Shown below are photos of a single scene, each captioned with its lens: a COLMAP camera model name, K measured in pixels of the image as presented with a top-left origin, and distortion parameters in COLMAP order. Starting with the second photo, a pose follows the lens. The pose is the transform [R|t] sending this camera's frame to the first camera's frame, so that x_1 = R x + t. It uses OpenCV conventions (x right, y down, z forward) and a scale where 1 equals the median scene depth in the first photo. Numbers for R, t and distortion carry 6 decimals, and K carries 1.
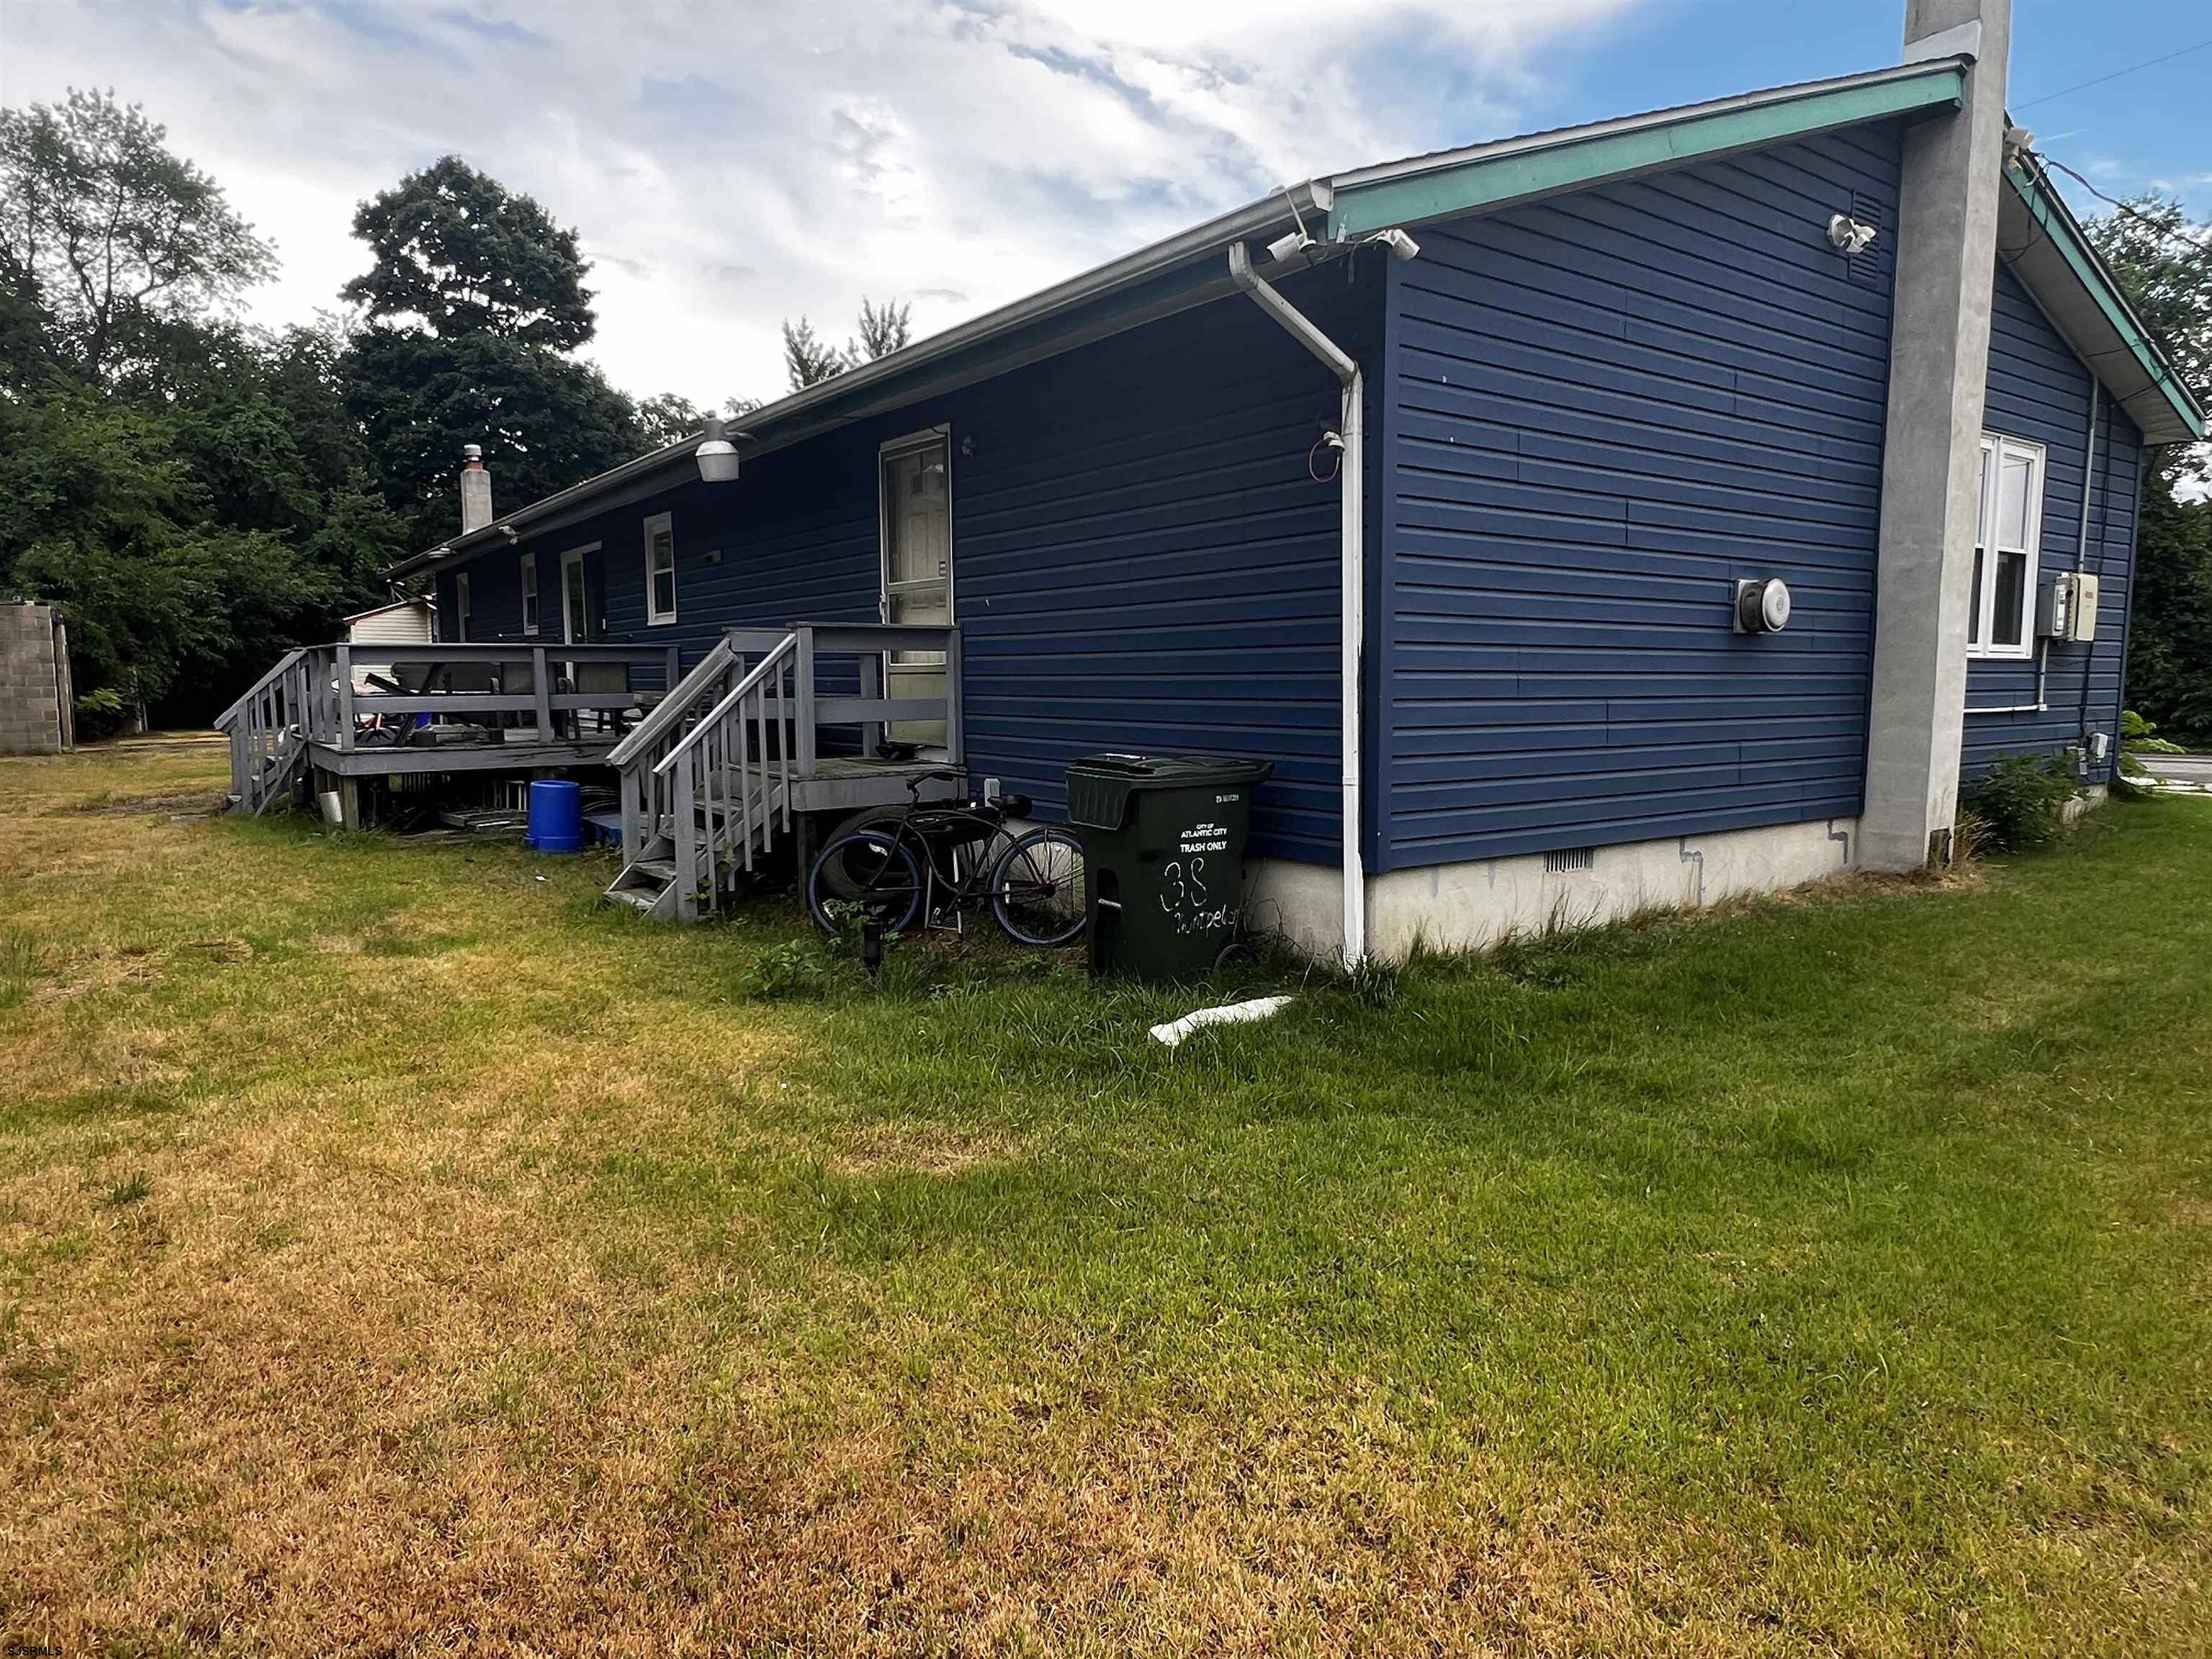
lens RADIAL K [[1360.4, 0, 1100.9], [0, 1360.4, 829.9], [0, 0, 1]] dist [0.000133, -0.003602]
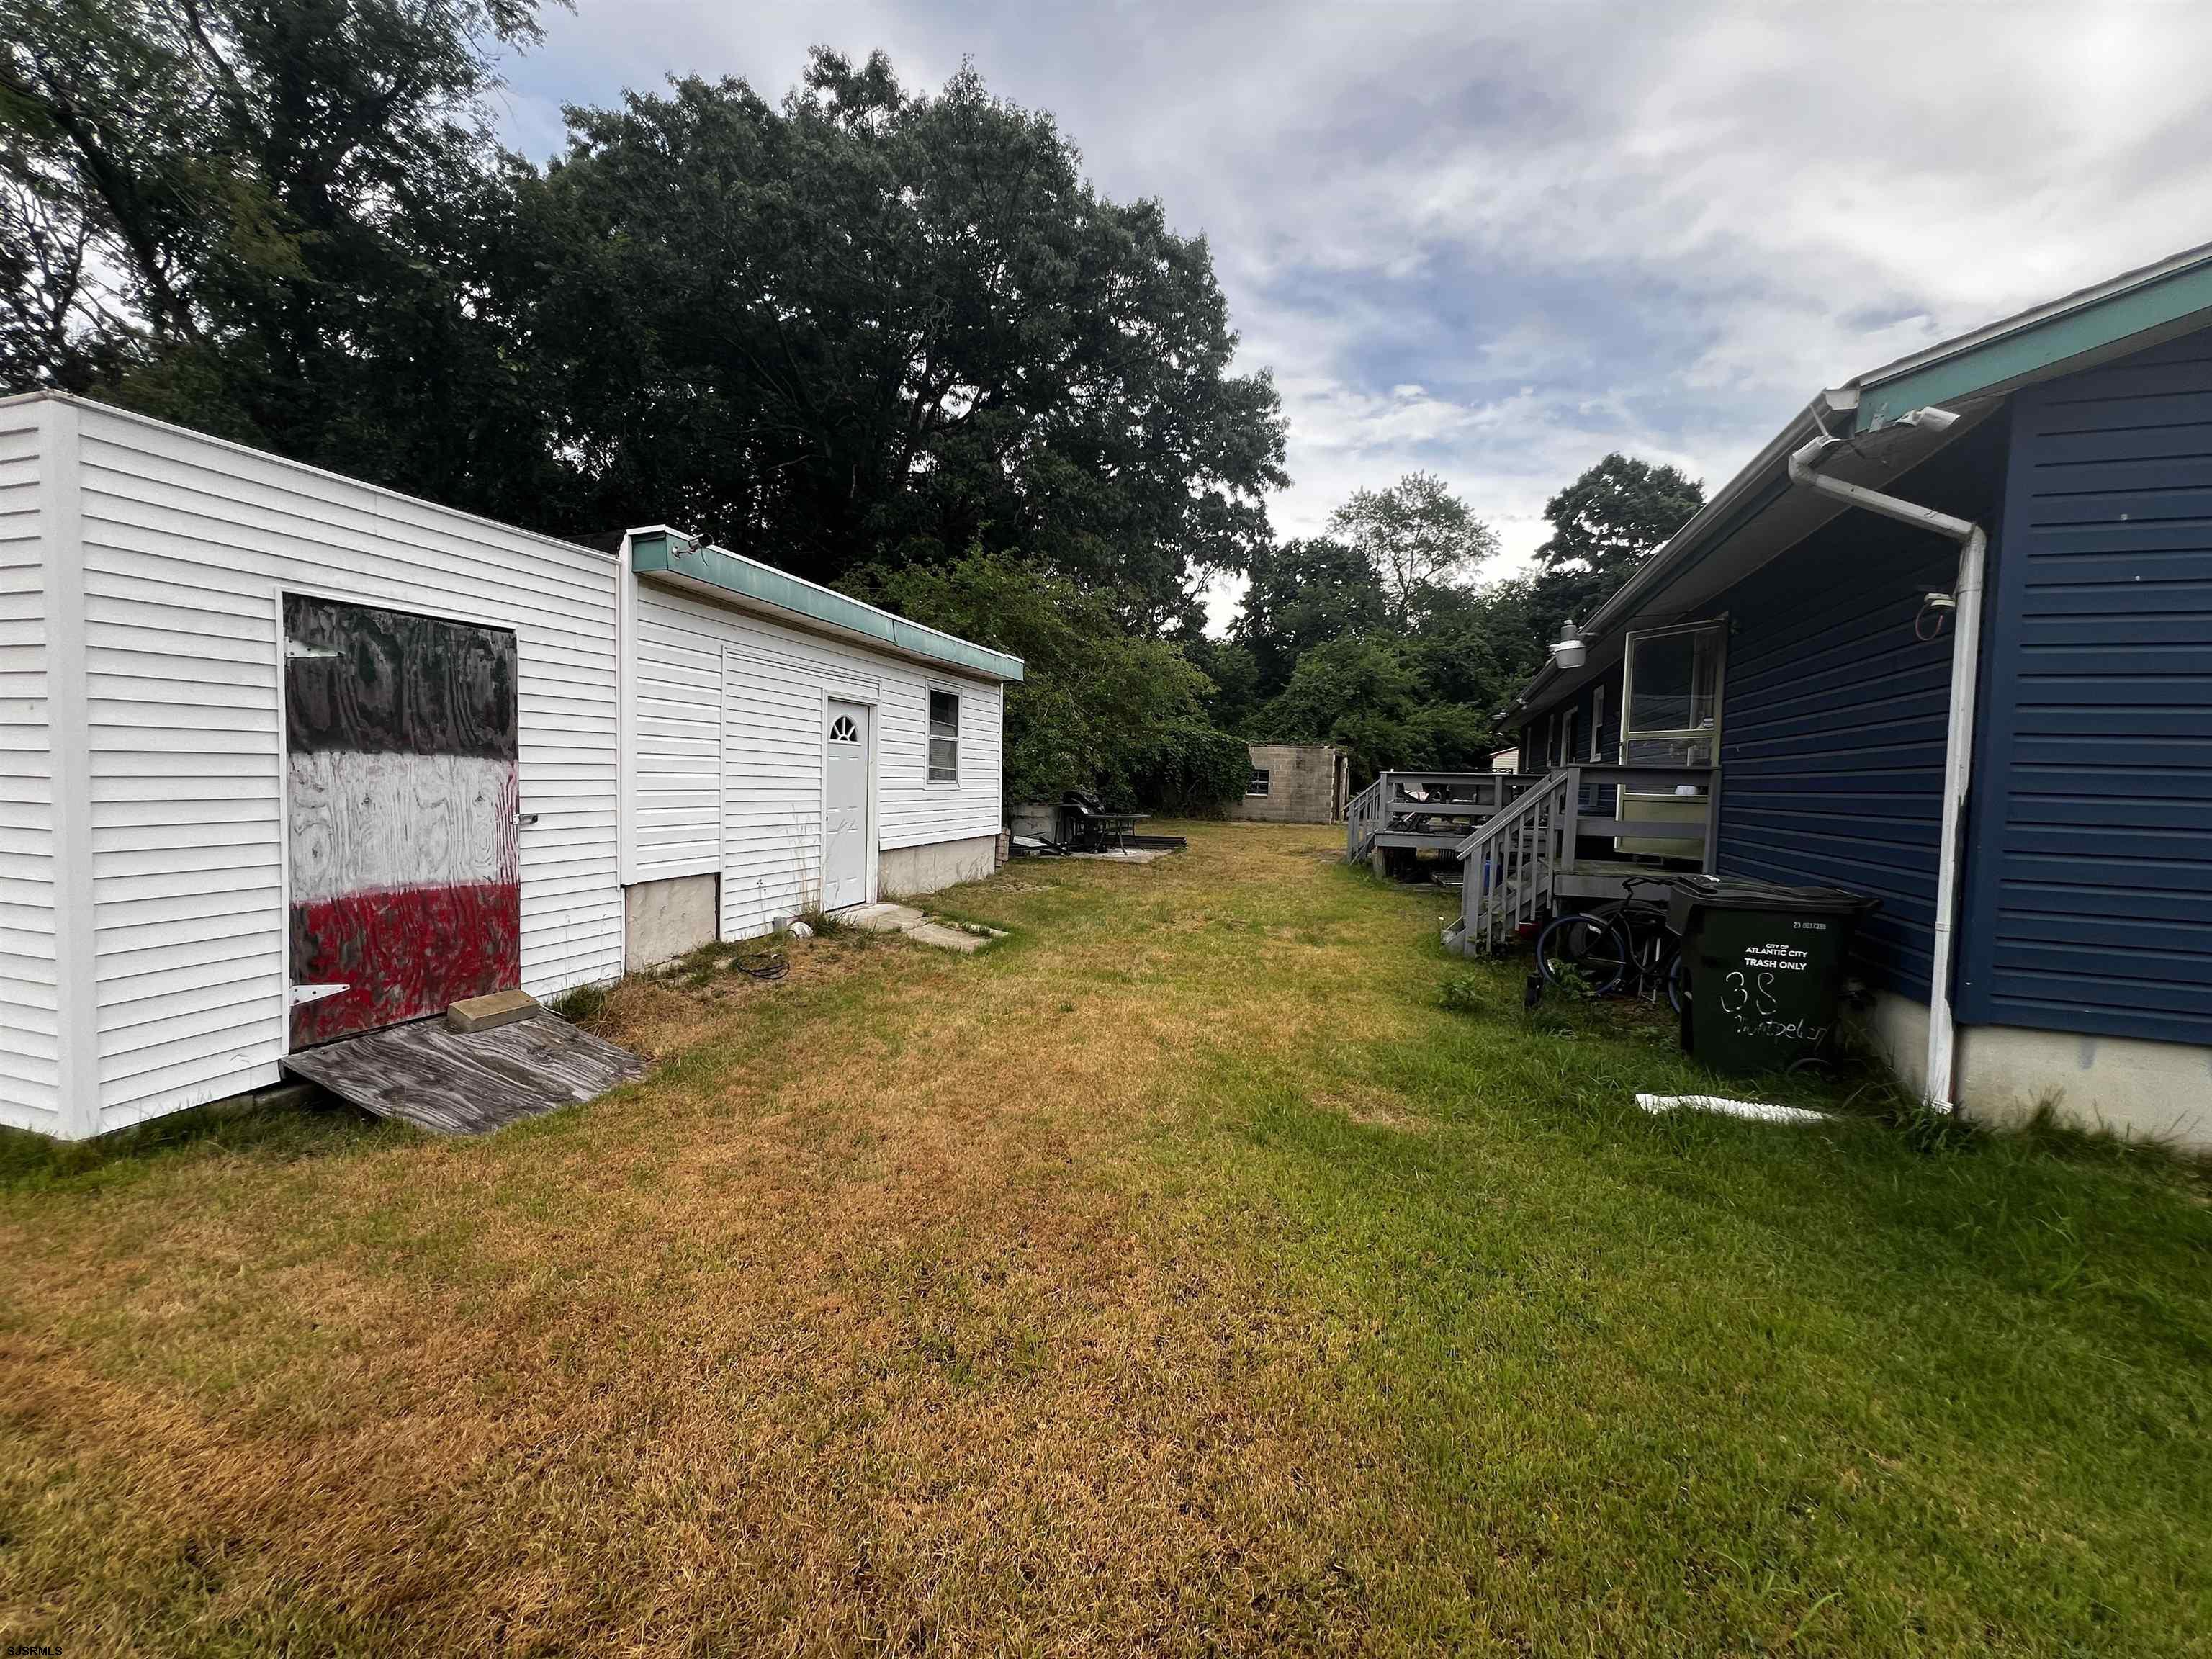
lens RADIAL K [[886.4, 0, 1102.2], [0, 886.4, 822.8], [0, 0, 1]] dist [-0.004189, 0.000451]
pose [[0.561037, 0.062881, -0.825399, 0.281227], [-0.124114, 0.992229, -0.008772, -0.022168], [0.818433, 0.107365, 0.564482, 0.077789]]
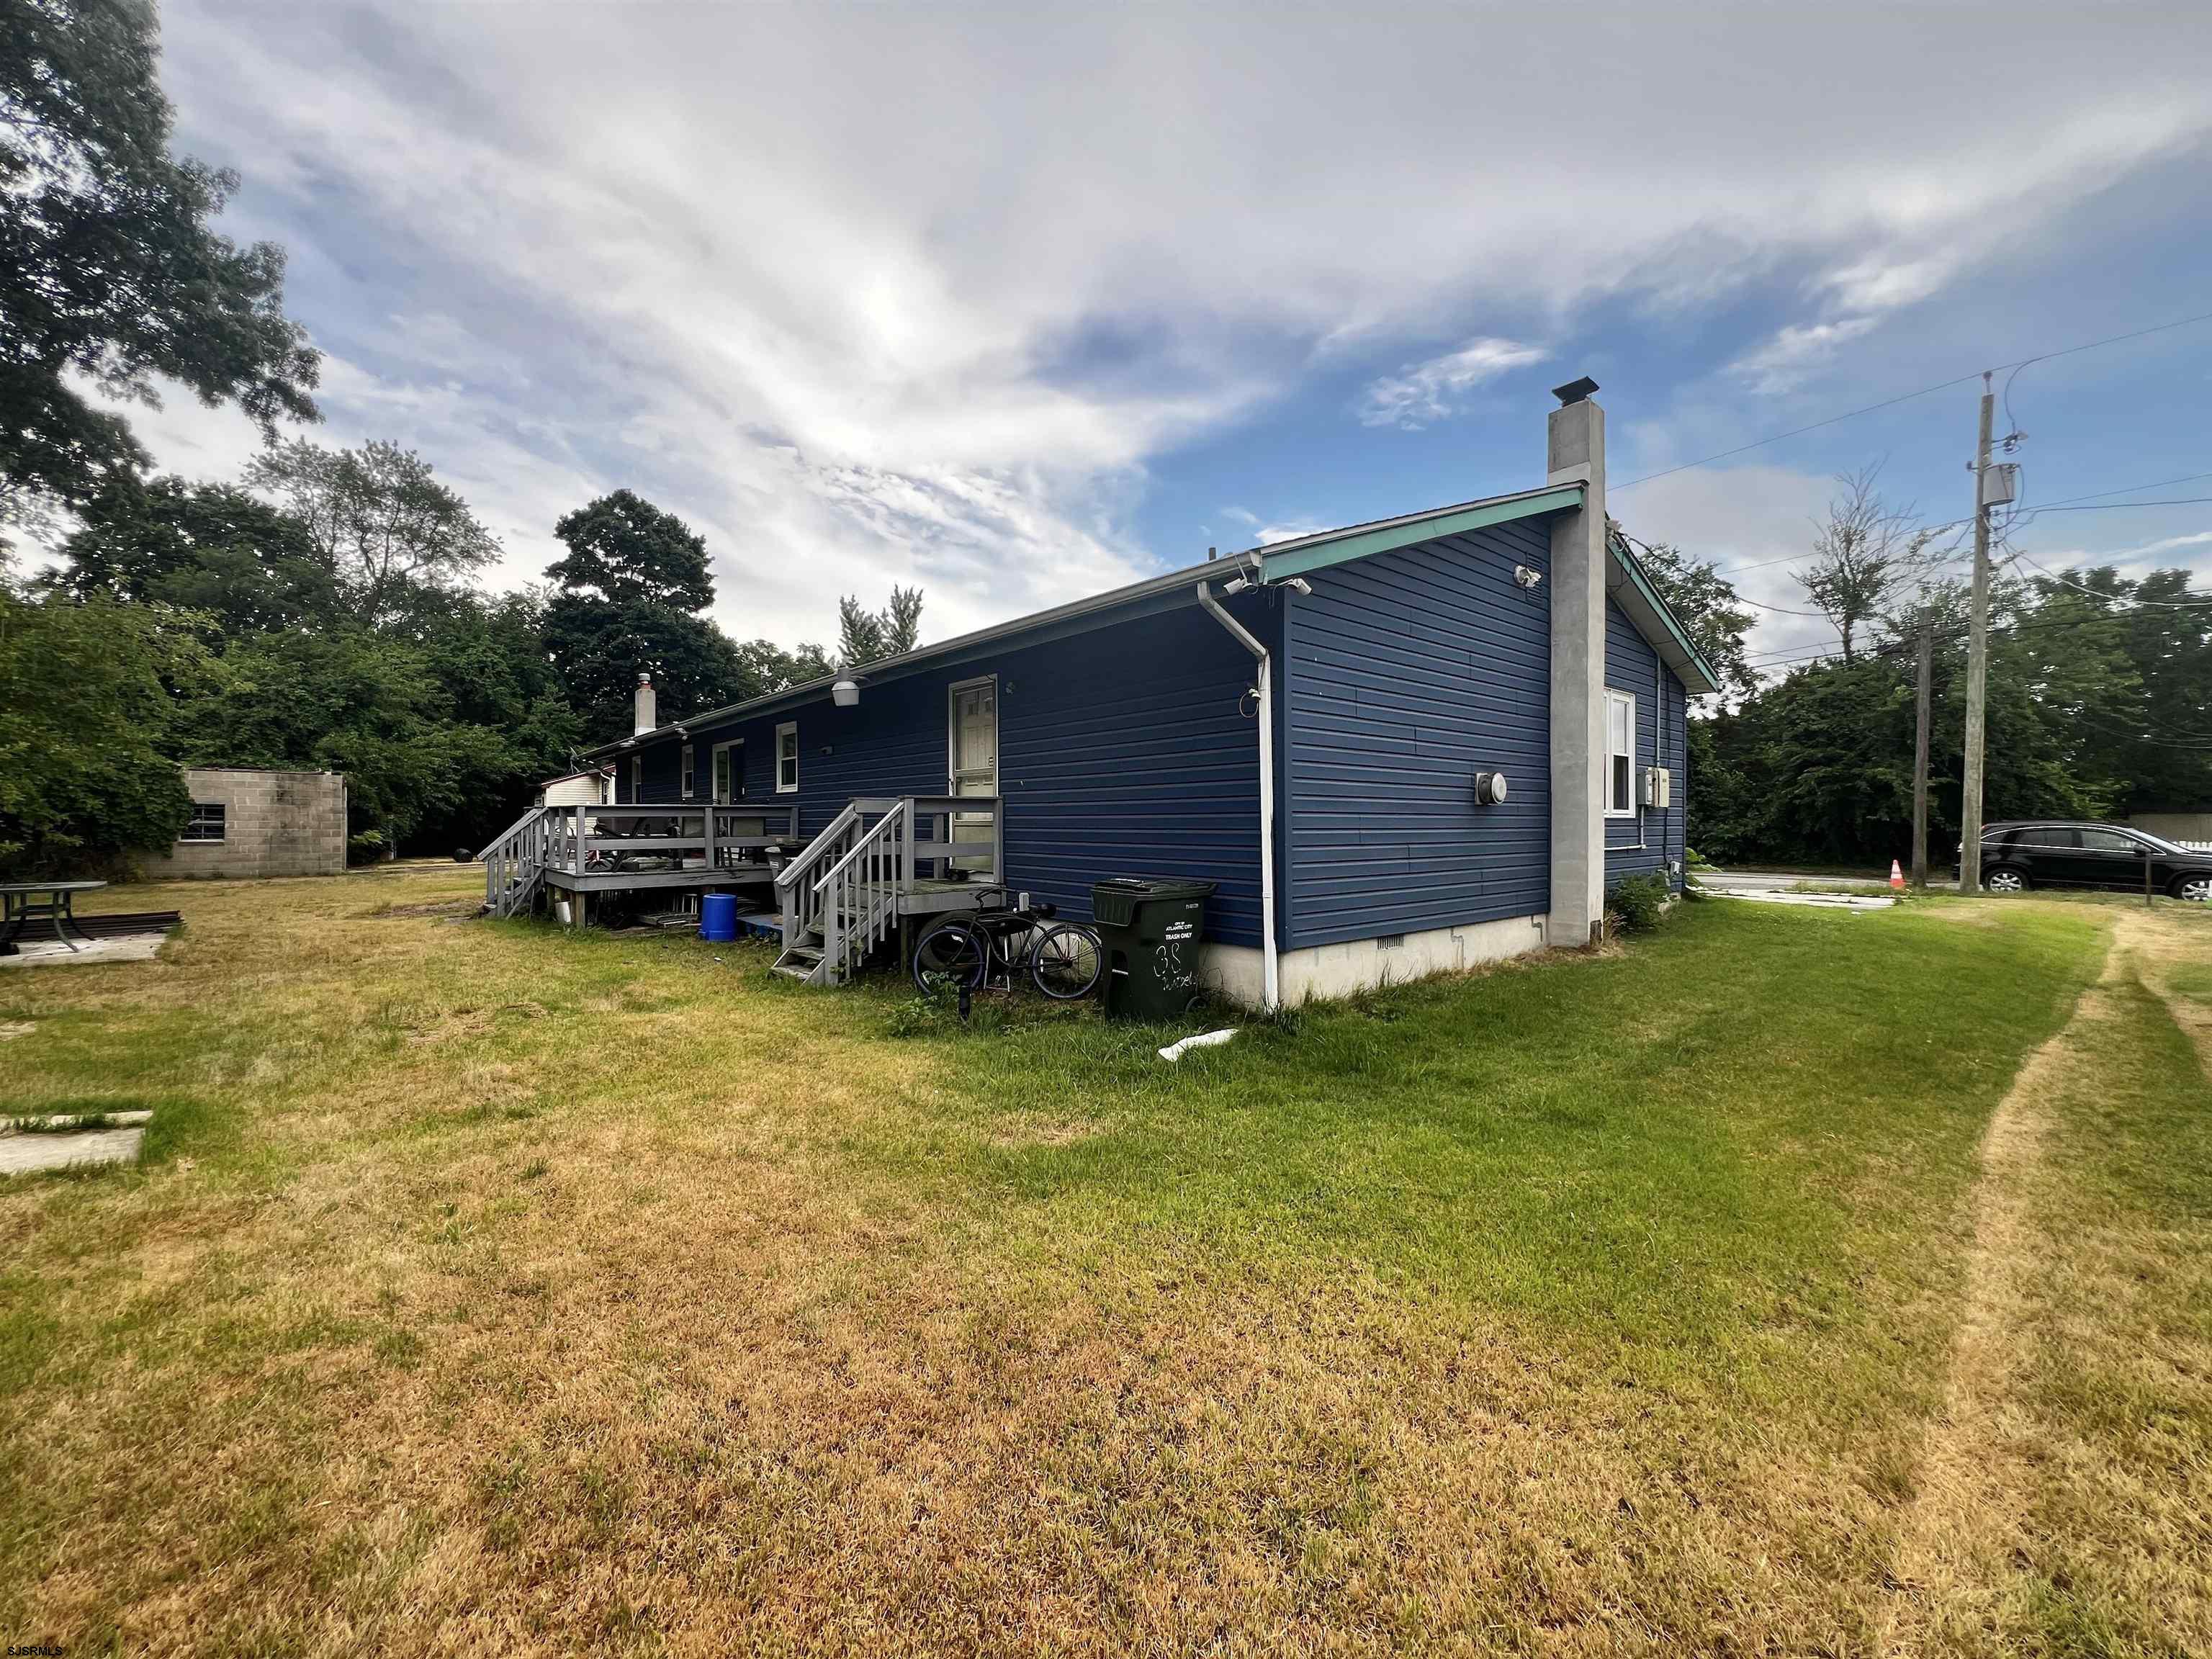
lens RADIAL K [[886.4, 0, 1100.4], [0, 886.4, 824.7], [0, 0, 1]] dist [-0.004189, 0.000451]
pose [[0.996873, 0.001151, 0.079007, -0.078517], [0.007335, 0.994229, -0.107030, -0.005697], [-0.078674, 0.107275, 0.991112, -0.043553]]
